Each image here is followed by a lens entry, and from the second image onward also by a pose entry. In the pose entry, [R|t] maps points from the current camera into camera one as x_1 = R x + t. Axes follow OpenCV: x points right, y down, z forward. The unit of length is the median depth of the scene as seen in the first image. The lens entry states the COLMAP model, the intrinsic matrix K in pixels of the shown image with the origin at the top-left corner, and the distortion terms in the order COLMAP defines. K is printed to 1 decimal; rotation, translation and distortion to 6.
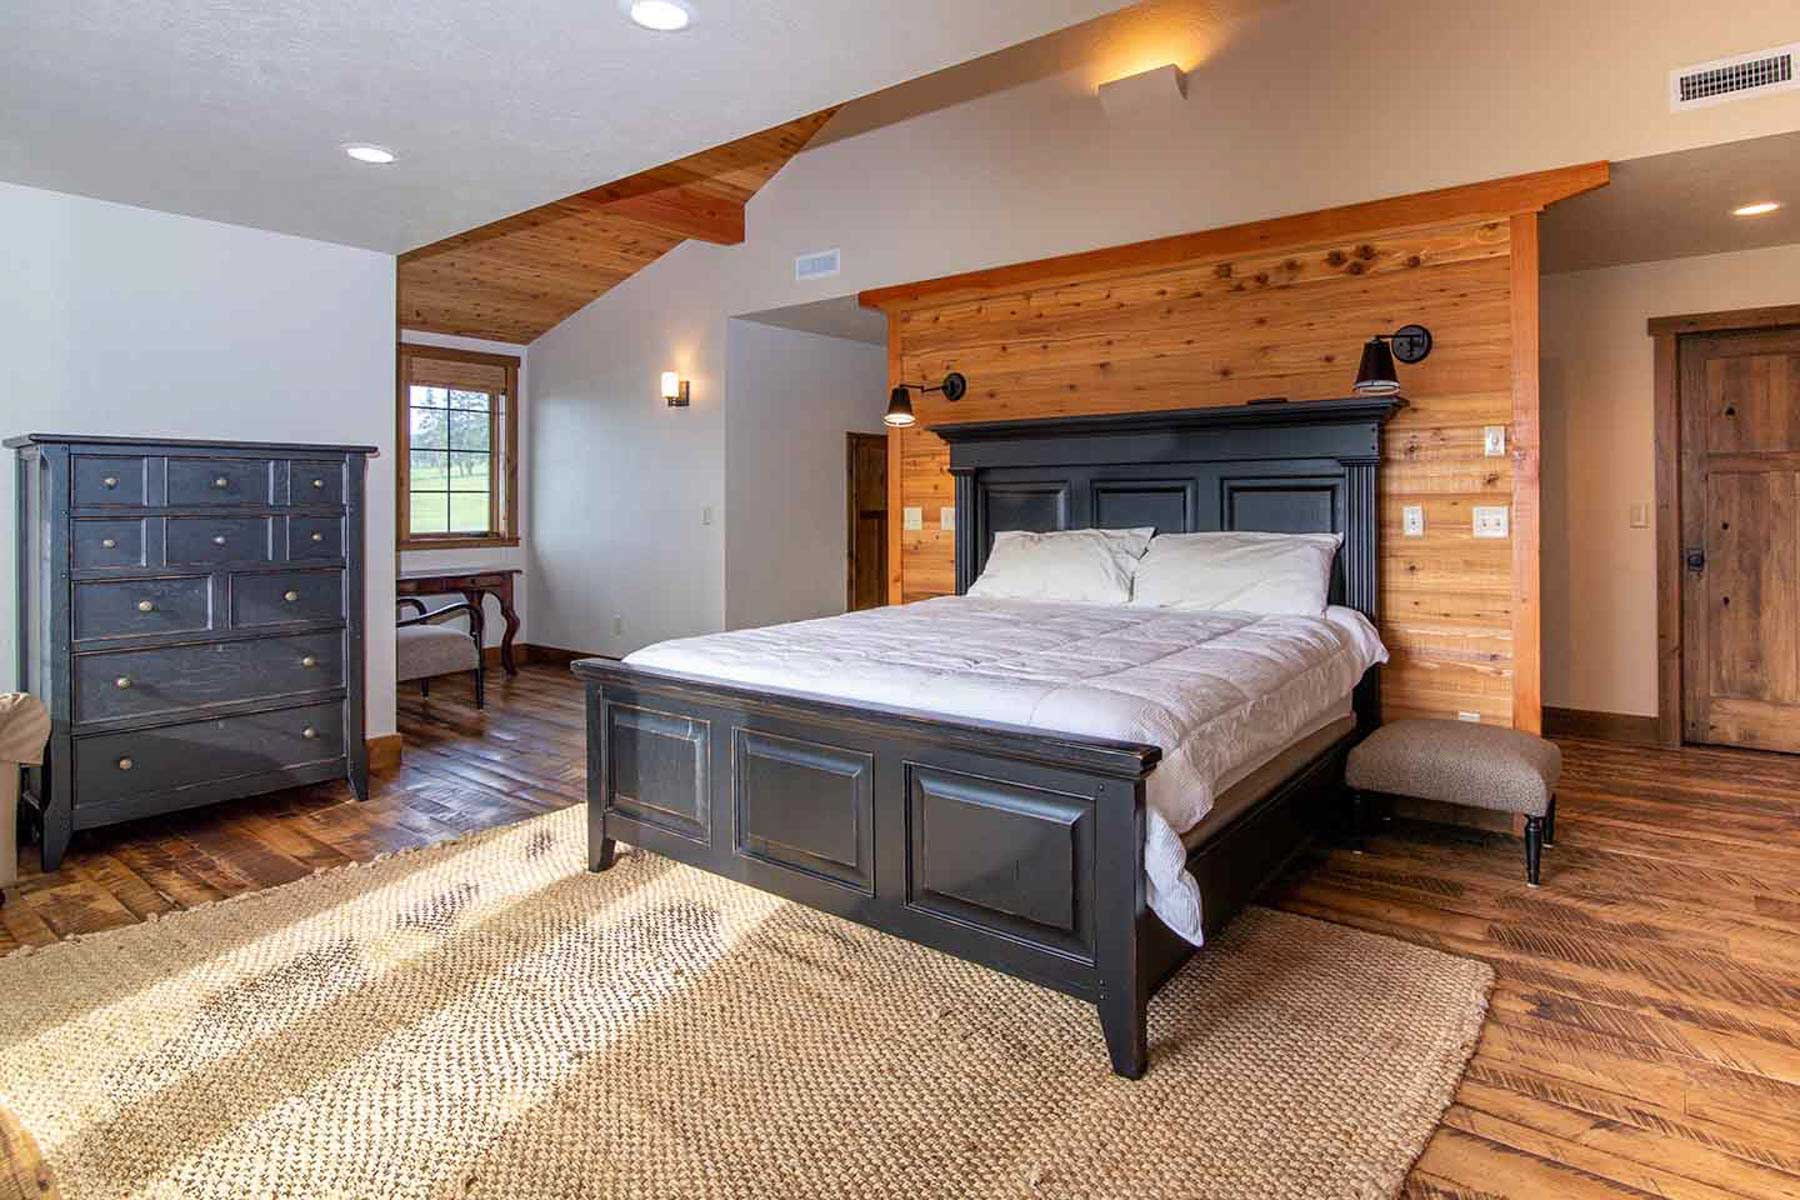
lens RADIAL K [[970.8, 0, 959.7], [0, 970.8, 509.0], [0, 0, 1]] dist [-0.023557, 0.001461]
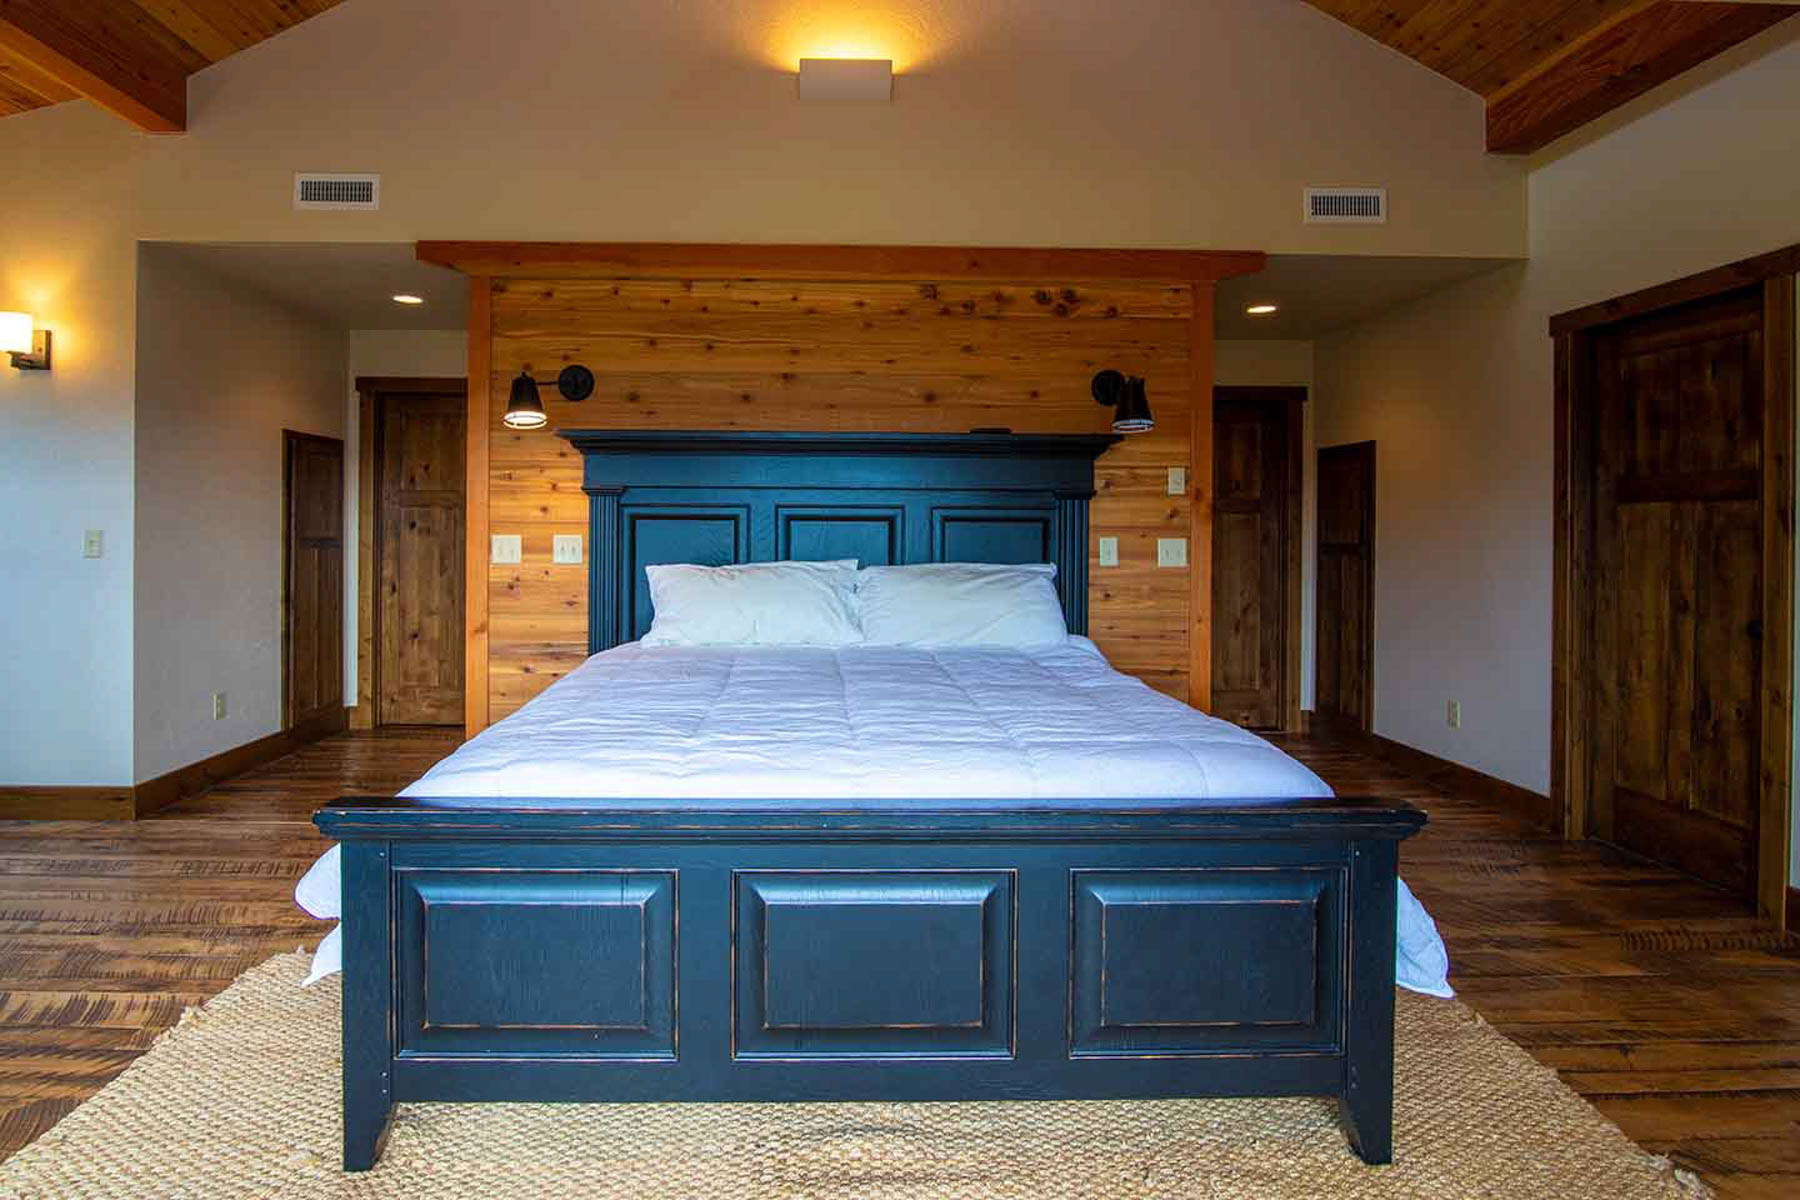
lens RADIAL K [[970.8, 0, 872.2], [0, 970.8, 536.5], [0, 0, 1]] dist [-0.023557, 0.001461]
pose [[0.789299, 0.006440, 0.613975, -0.354563], [-0.006513, 0.999977, -0.002116, -0.000368], [-0.613974, -0.002328, 0.789323, 0.269034]]
